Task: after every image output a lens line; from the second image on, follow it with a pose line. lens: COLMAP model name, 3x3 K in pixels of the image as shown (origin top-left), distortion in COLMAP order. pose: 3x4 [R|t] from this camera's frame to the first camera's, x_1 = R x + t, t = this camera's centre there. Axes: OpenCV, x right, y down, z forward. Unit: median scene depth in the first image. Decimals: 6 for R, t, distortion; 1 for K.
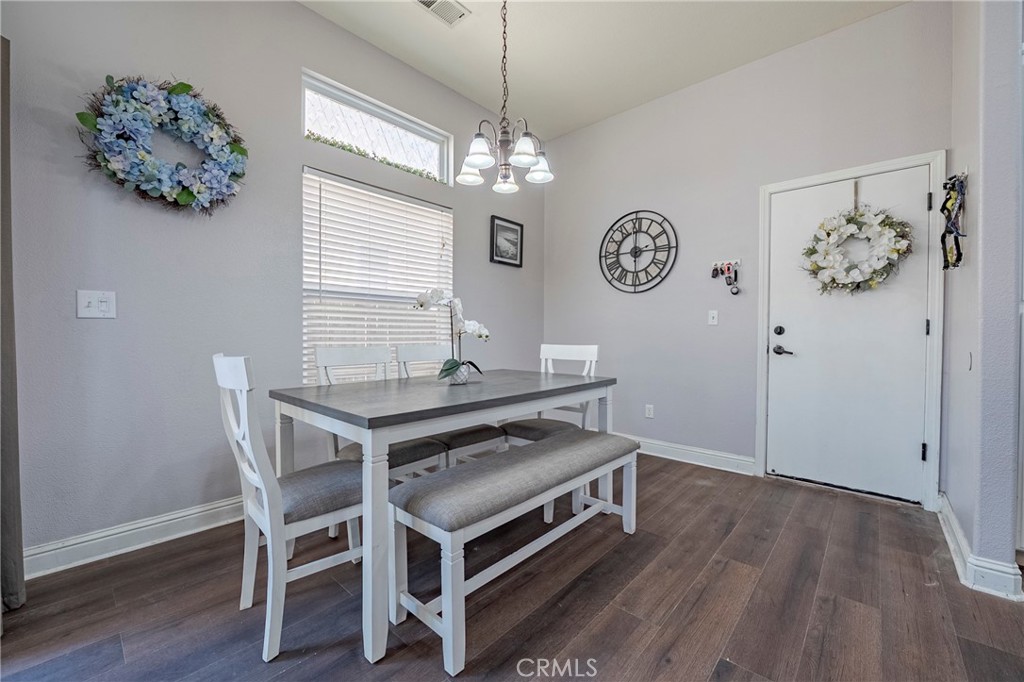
lens RADIAL K [[407.3, 0, 507.2], [0, 407.3, 341.1], [0, 0, 1]] dist [-0.011036, -0.000236]
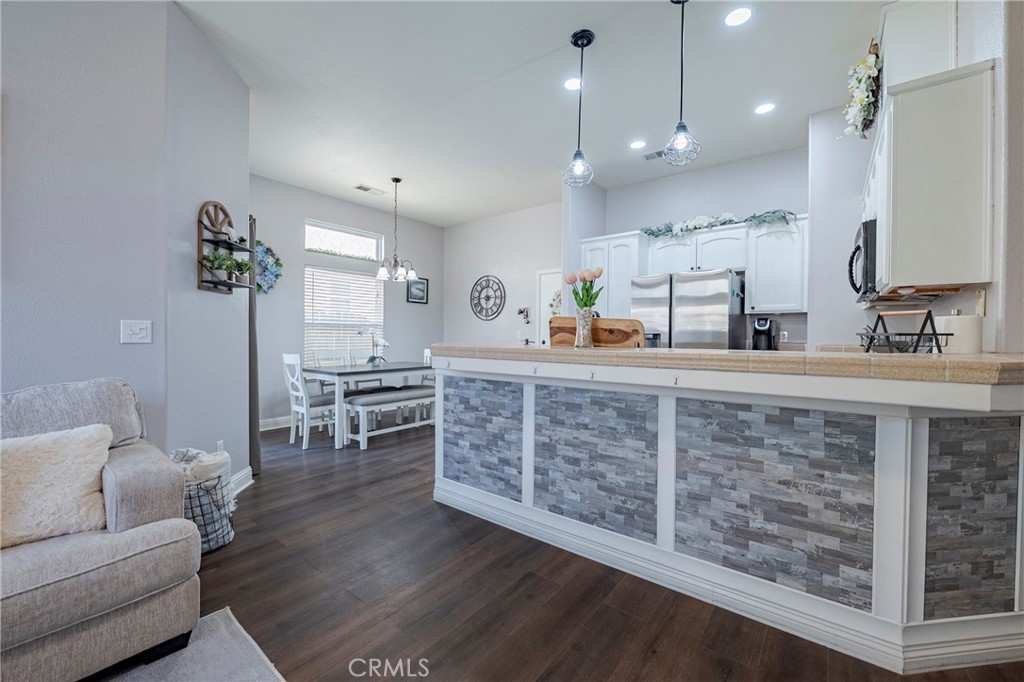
lens RADIAL K [[407.3, 0, 509.6], [0, 407.3, 337.8], [0, 0, 1]] dist [-0.011036, -0.000236]
pose [[0.996678, 0.001819, 0.081425, 0.312363], [-0.000910, 0.999937, -0.011204, -0.023438], [-0.081440, 0.011093, 0.996617, -0.960632]]
